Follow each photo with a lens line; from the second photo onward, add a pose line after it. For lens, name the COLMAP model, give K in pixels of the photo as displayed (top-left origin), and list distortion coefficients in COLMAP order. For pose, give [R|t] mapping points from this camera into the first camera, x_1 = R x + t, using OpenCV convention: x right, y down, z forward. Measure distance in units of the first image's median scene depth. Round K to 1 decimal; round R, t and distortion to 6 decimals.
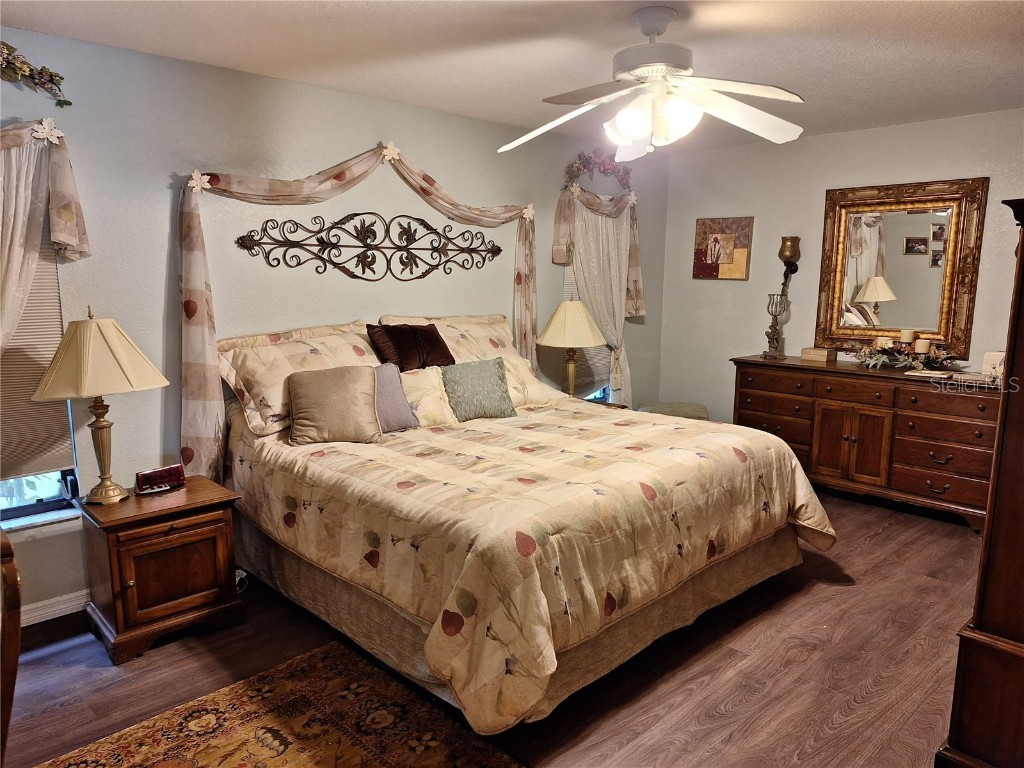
lens RADIAL K [[707.0, 0, 515.5], [0, 707.0, 377.8], [0, 0, 1]] dist [0.003566, -0.033436]
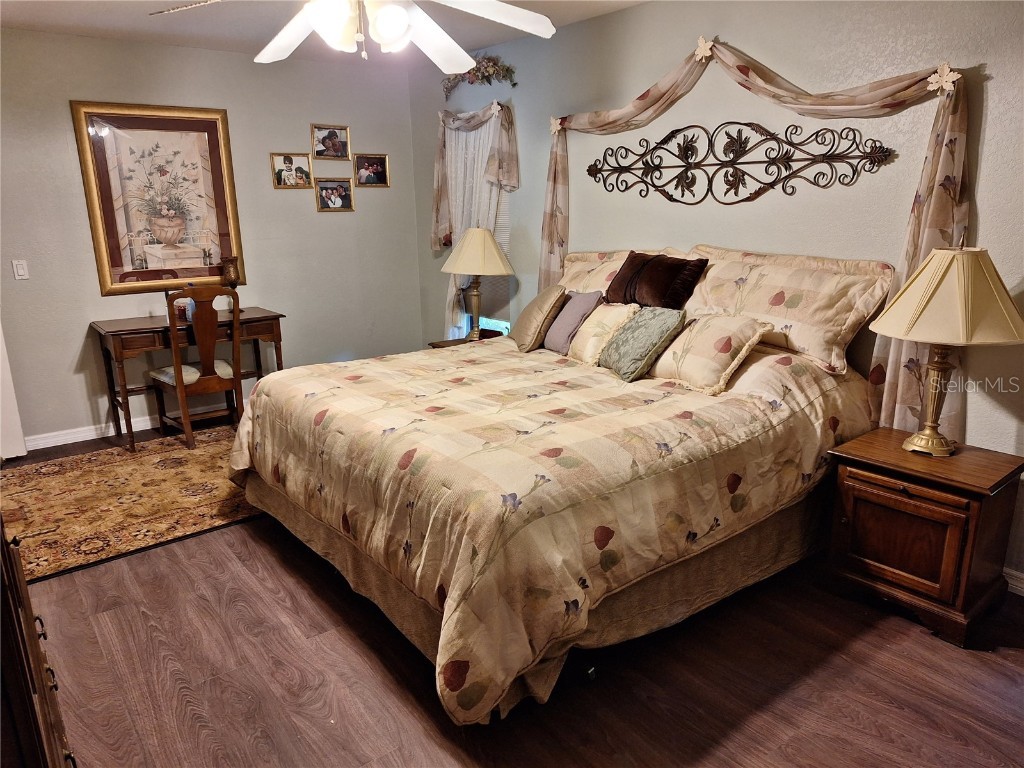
lens RADIAL K [[707.0, 0, 515.2], [0, 707.0, 393.2], [0, 0, 1]] dist [0.003566, -0.033436]
pose [[-0.090511, 0.261792, -0.960871, 0.747371], [-0.126507, 0.953993, 0.271835, -0.125031], [0.987828, 0.146161, -0.053228, 0.867598]]
